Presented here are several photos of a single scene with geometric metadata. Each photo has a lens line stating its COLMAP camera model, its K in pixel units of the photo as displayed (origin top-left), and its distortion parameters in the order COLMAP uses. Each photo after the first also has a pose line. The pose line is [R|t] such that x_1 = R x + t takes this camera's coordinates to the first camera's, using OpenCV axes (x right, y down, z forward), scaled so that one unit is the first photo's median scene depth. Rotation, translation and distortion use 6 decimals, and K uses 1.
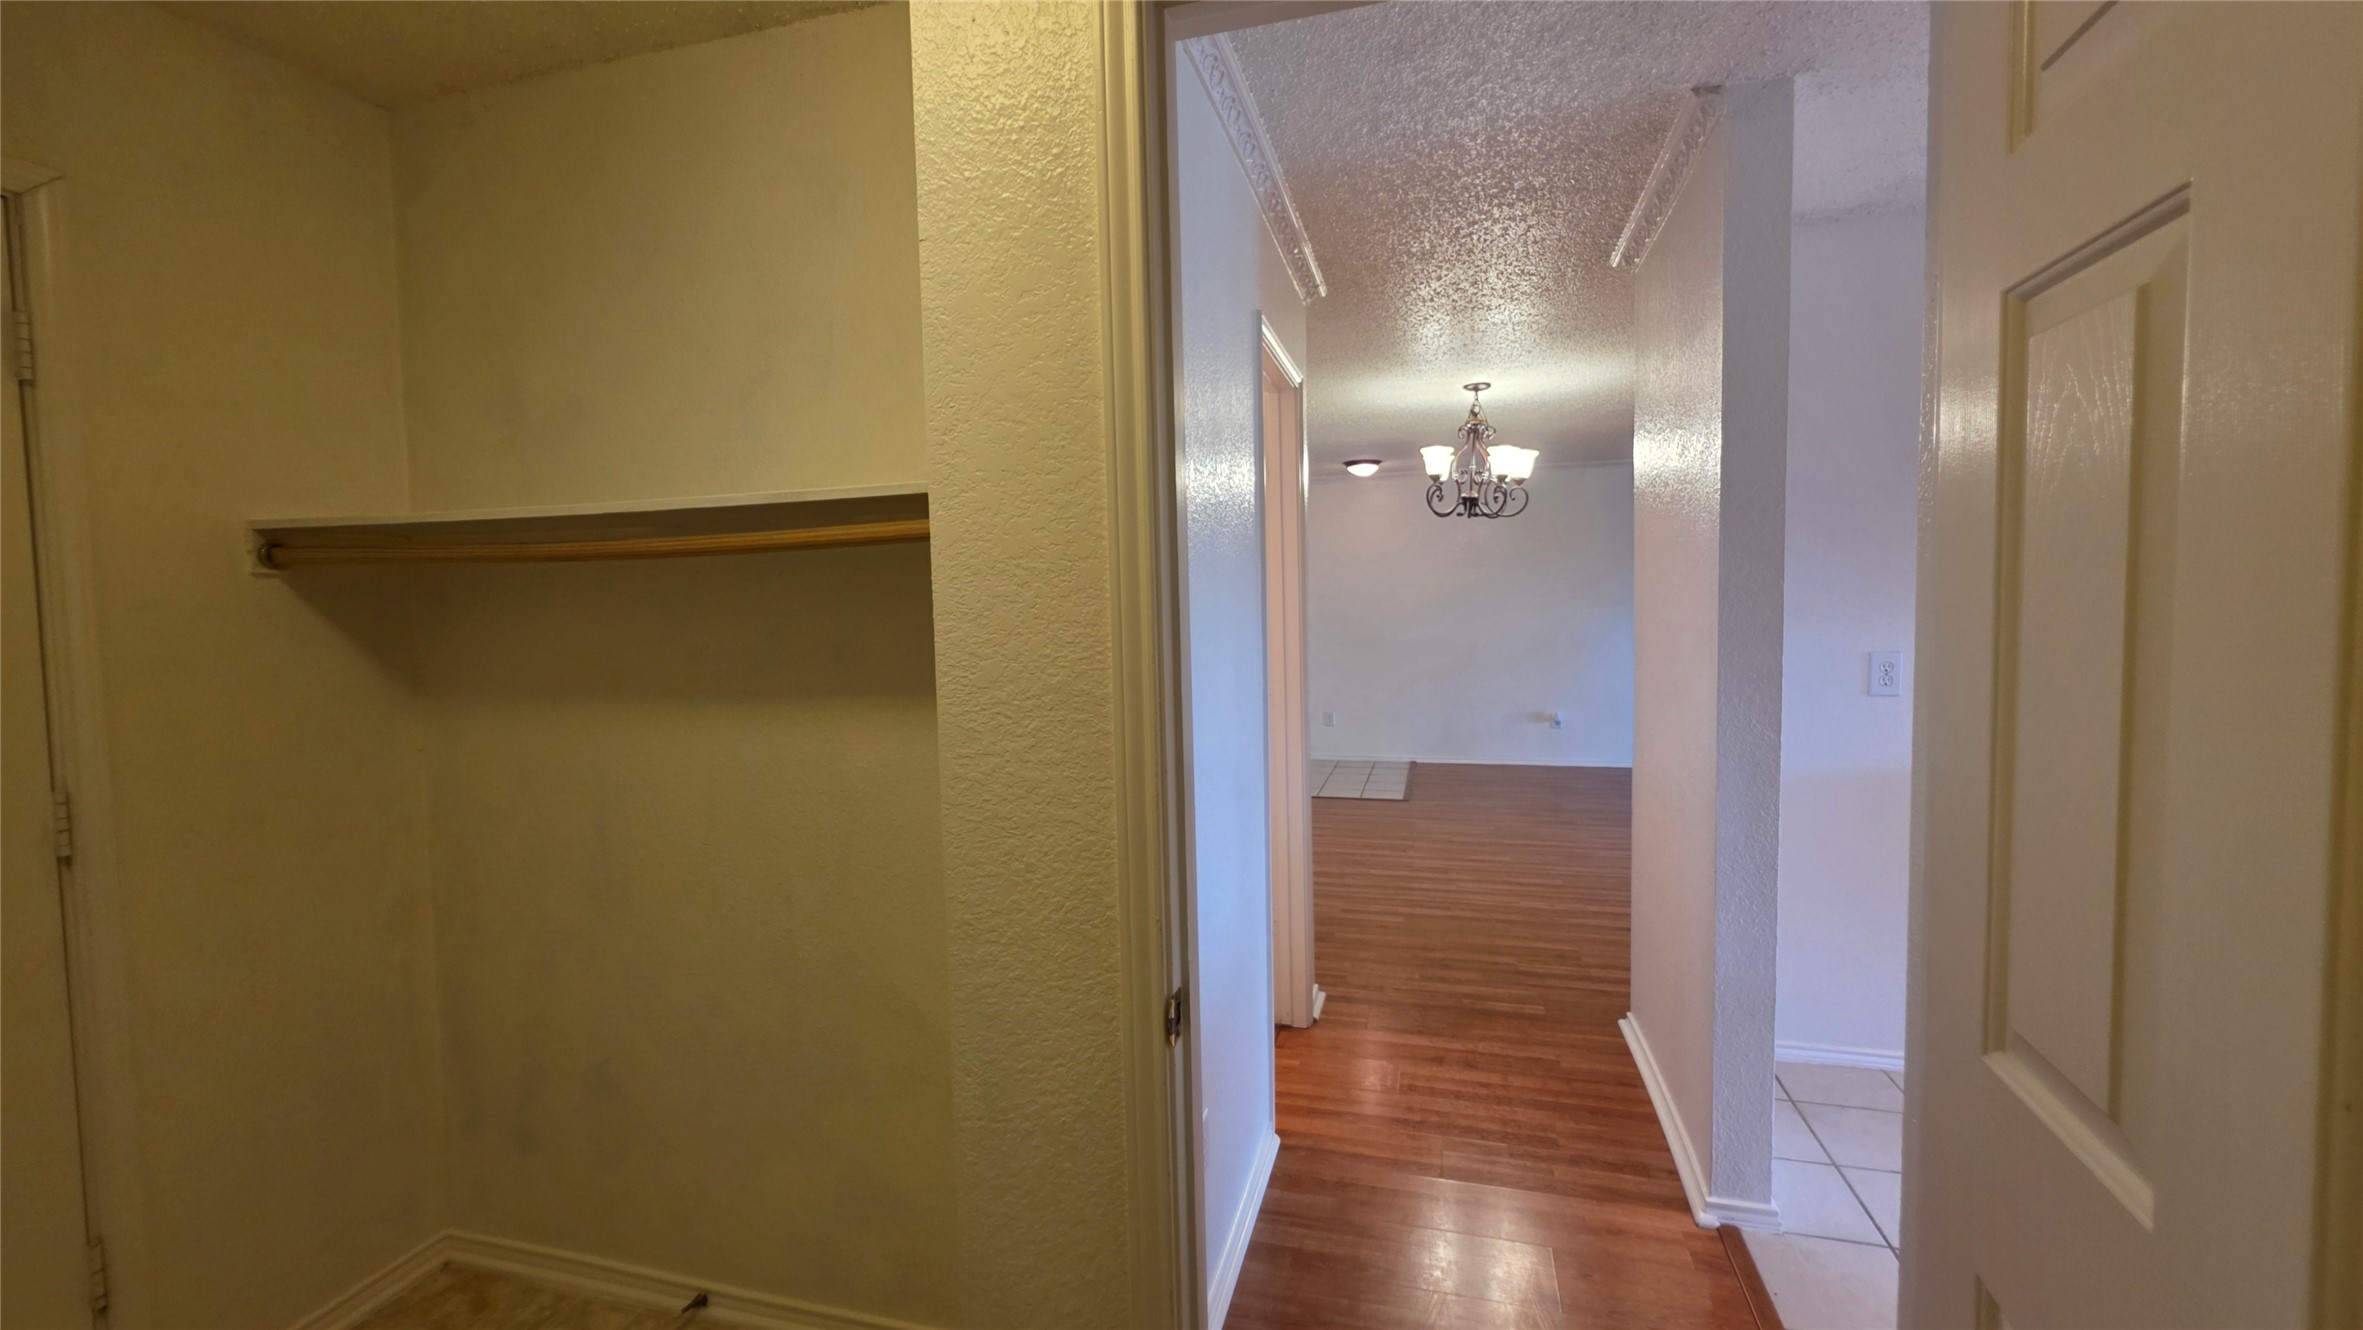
lens RADIAL K [[947.1, 0, 1177.5], [0, 947.1, 650.9], [0, 0, 1]] dist [0.001457, 0.000153]
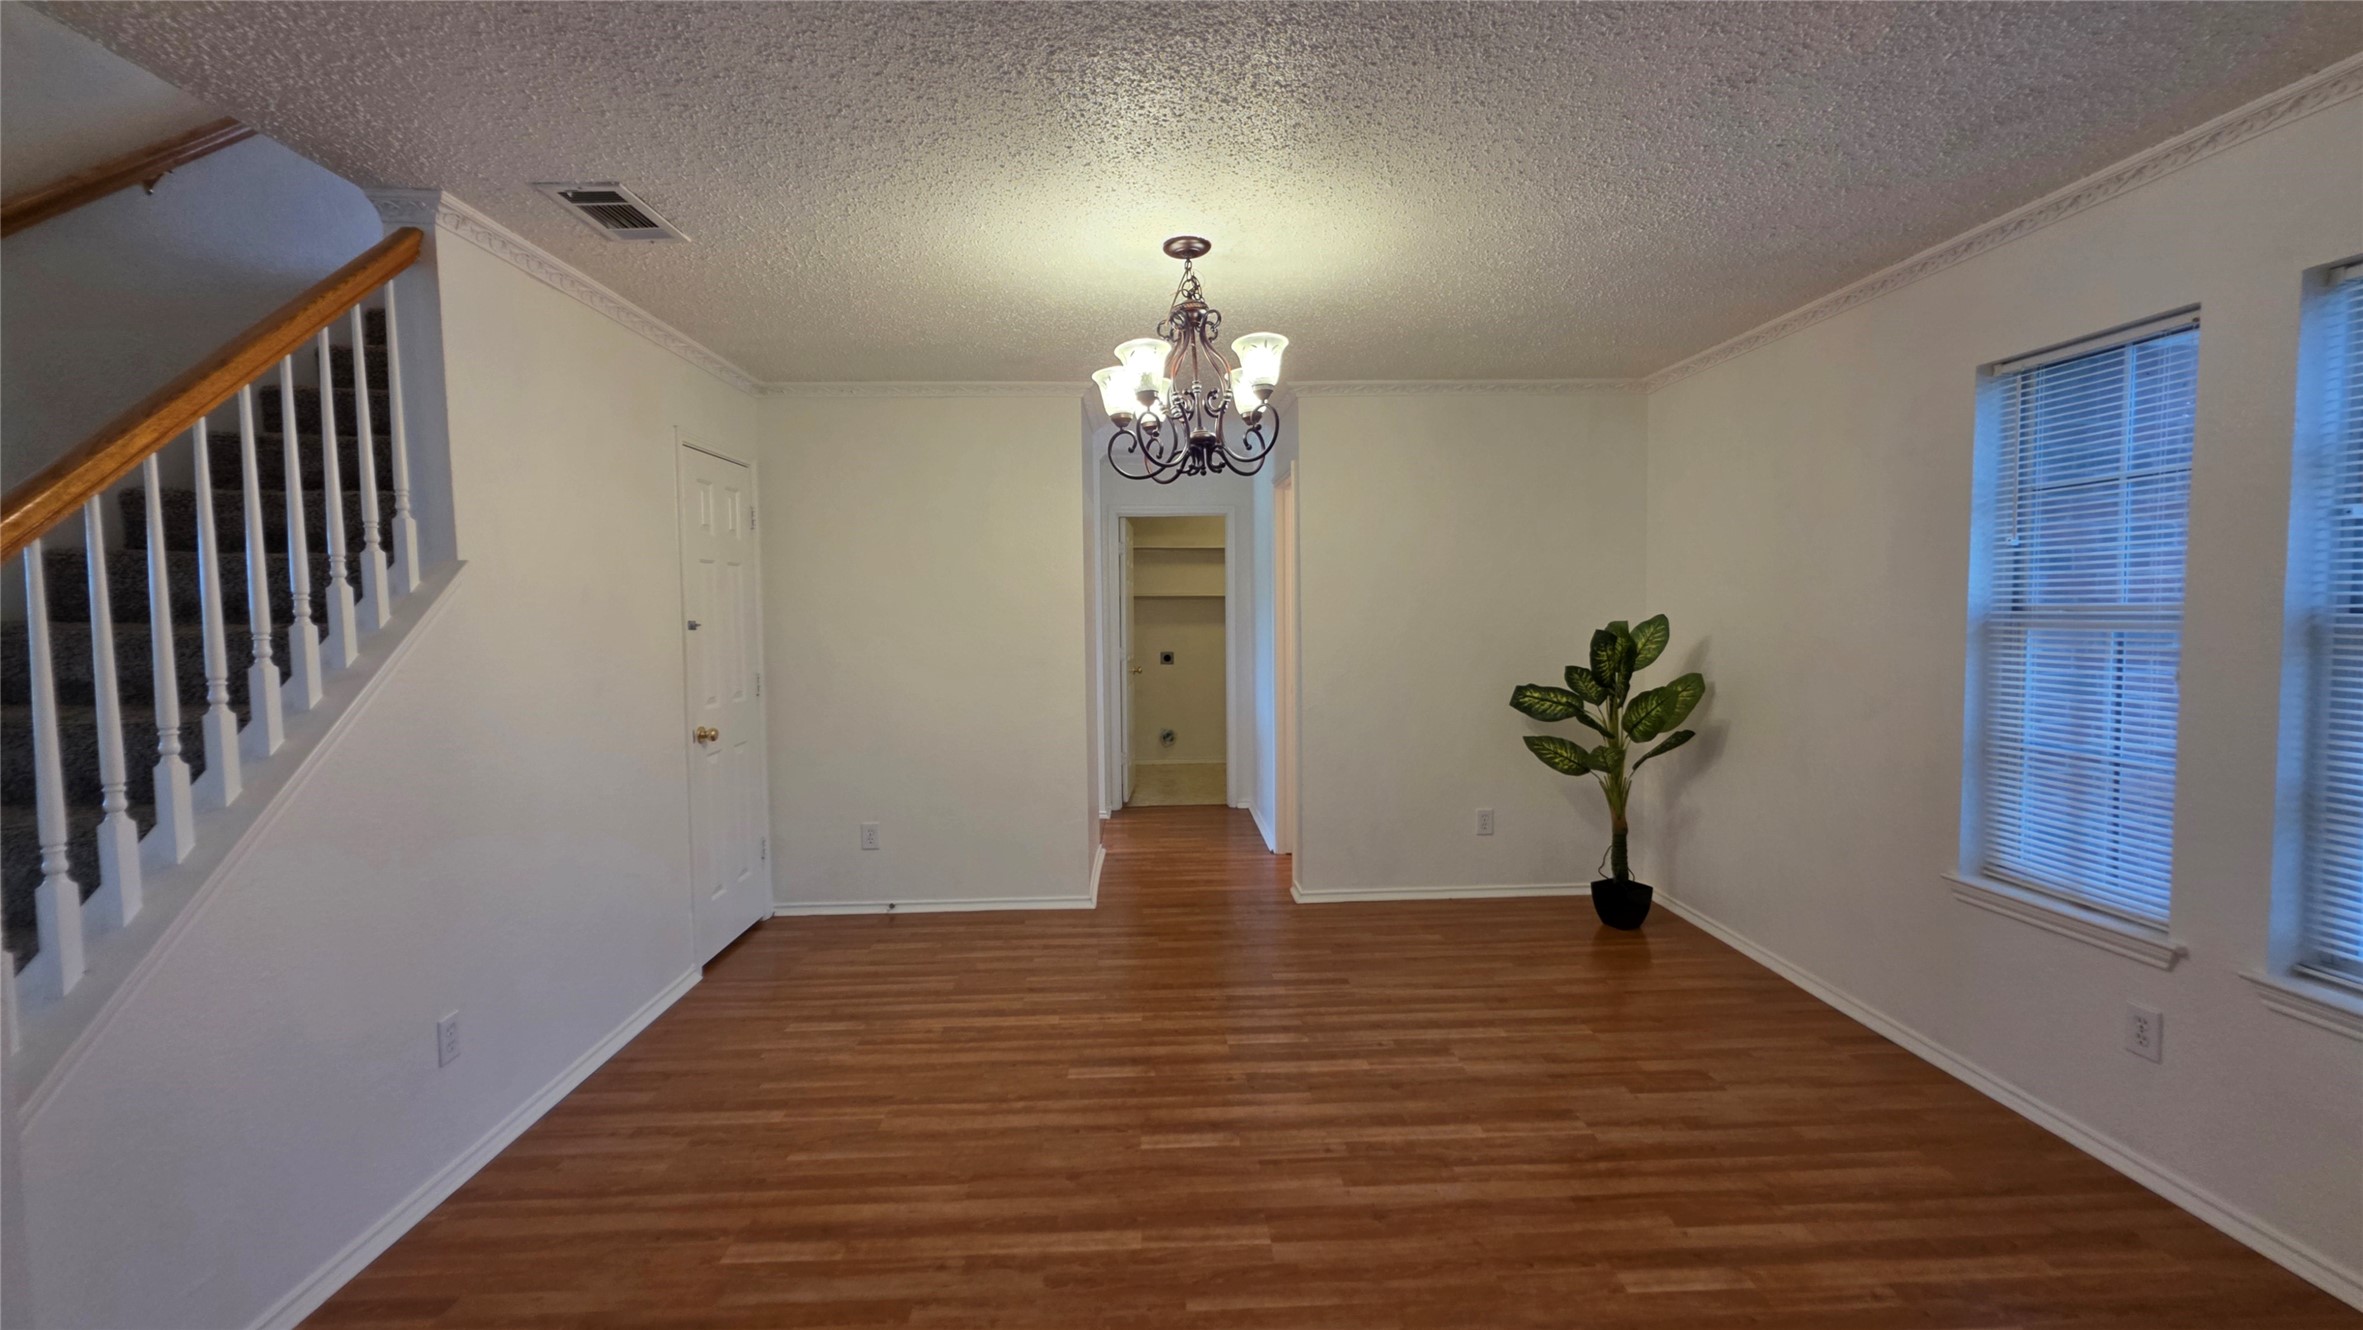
lens RADIAL K [[947.1, 0, 1177.5], [0, 947.1, 650.9], [0, 0, 1]] dist [0.001457, 0.000153]
pose [[-0.950344, 0.048504, -0.307397, 0.528998], [0.015631, 0.993972, 0.108513, -0.102112], [0.310808, 0.098320, -0.945374, 1.622275]]
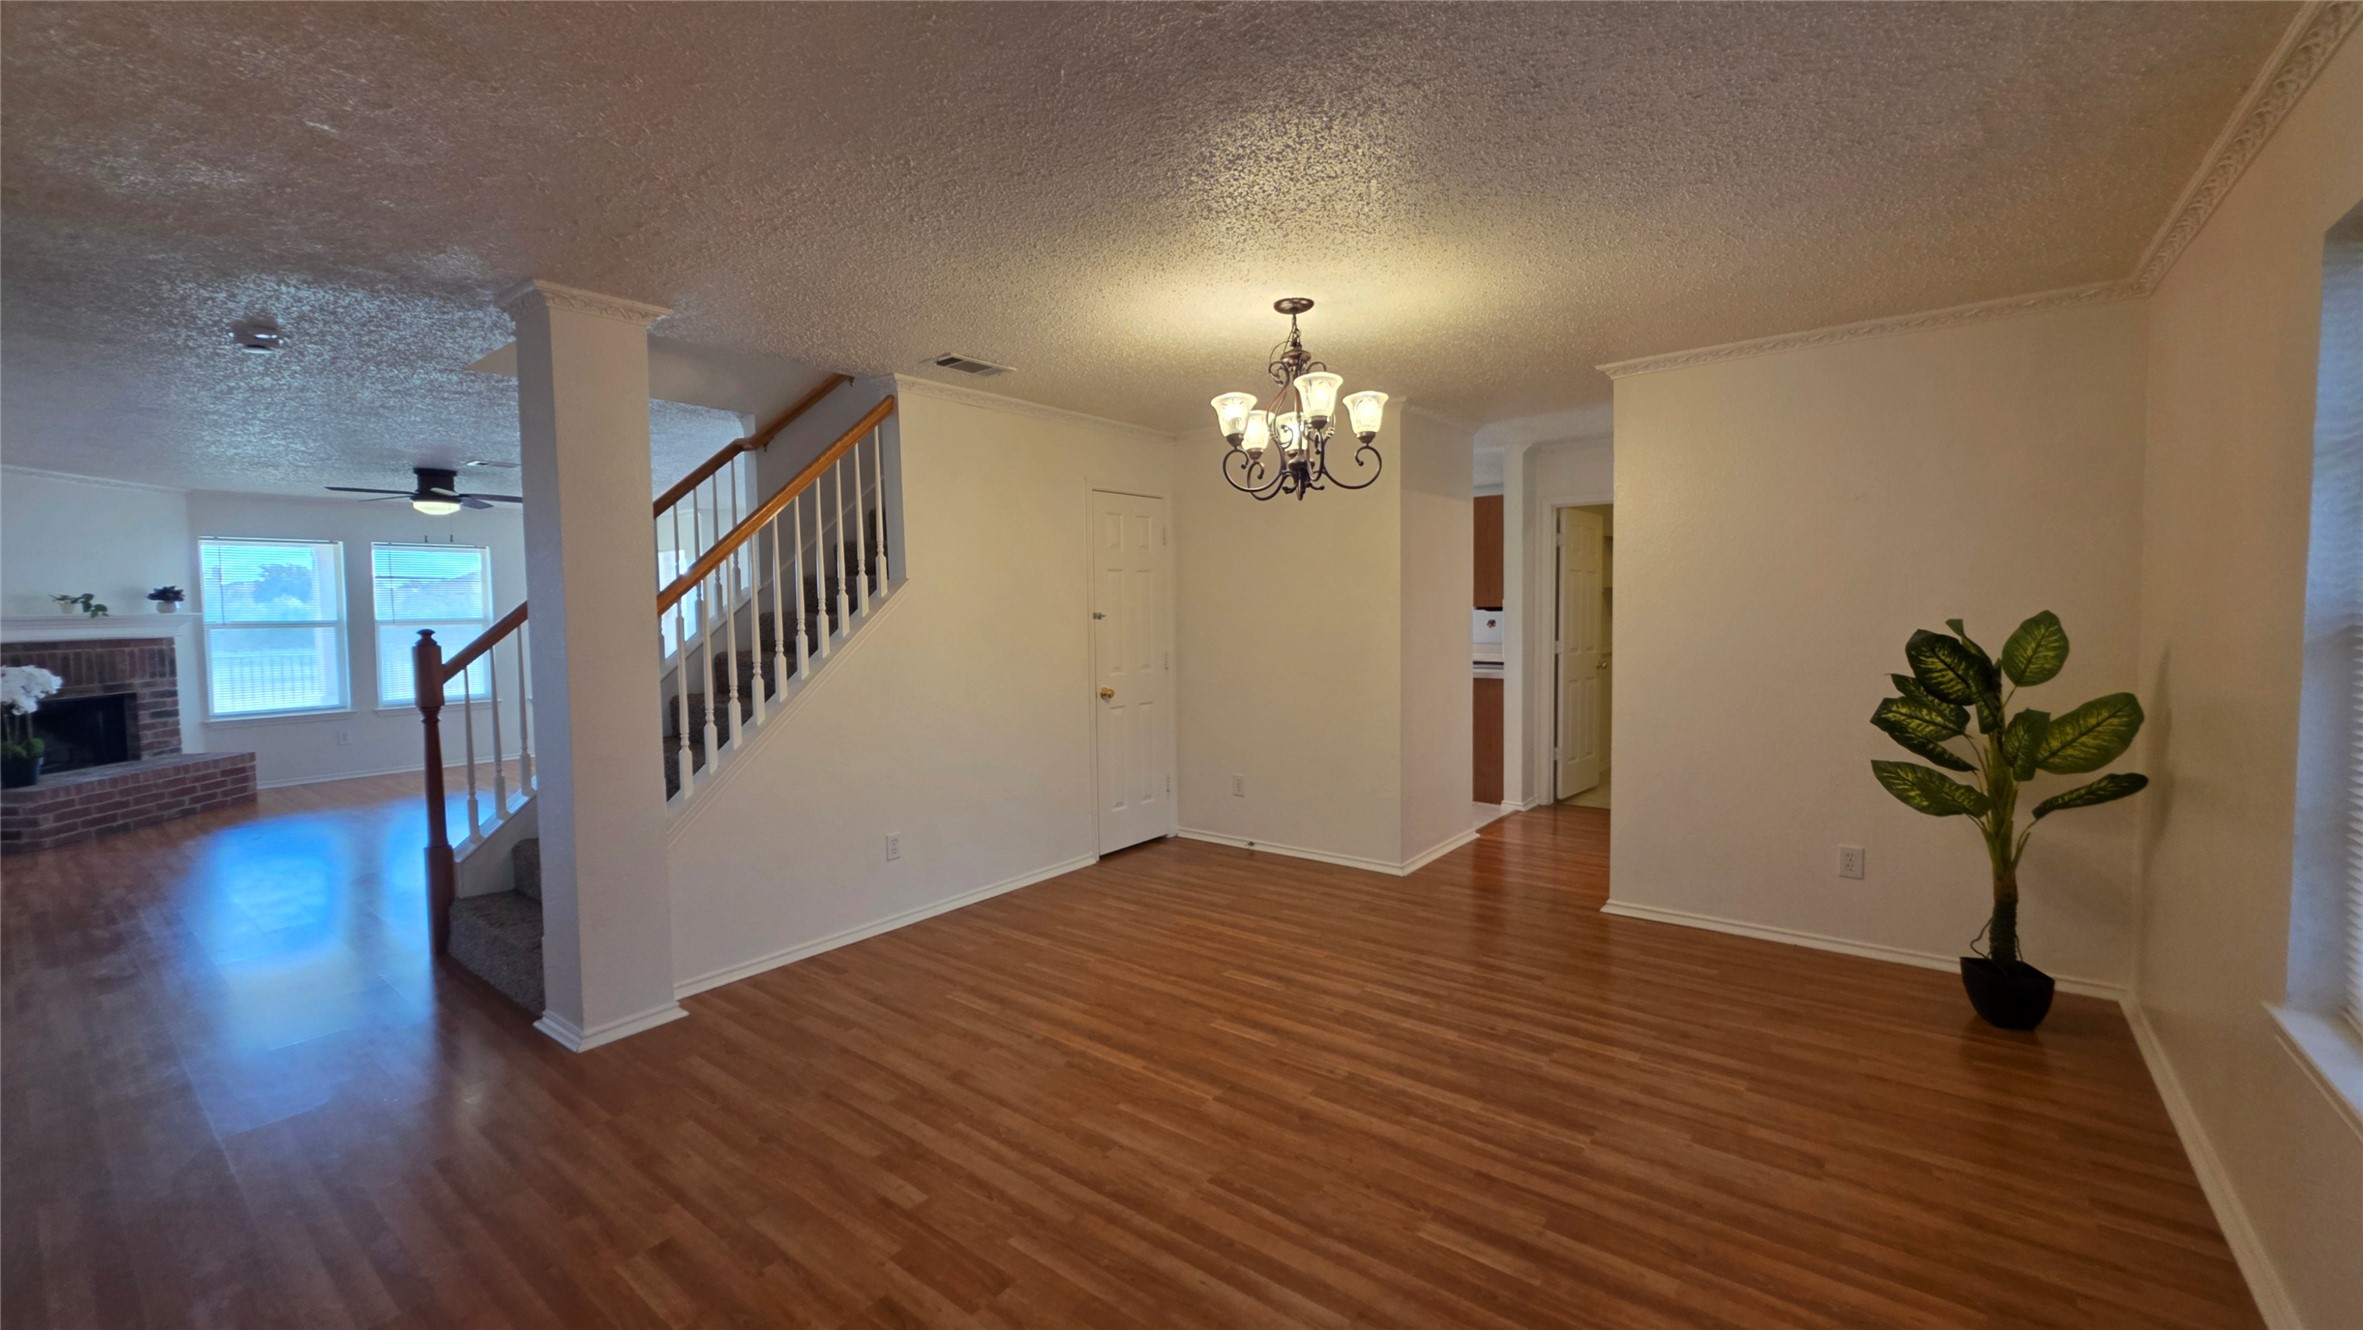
lens RADIAL K [[947.1, 0, 1177.5], [0, 947.1, 650.9], [0, 0, 1]] dist [0.001457, 0.000153]
pose [[-0.921992, 0.018333, 0.386775, 0.135799], [0.057981, 0.994153, 0.091092, -0.099912], [-0.382844, 0.106412, -0.917664, 1.754266]]
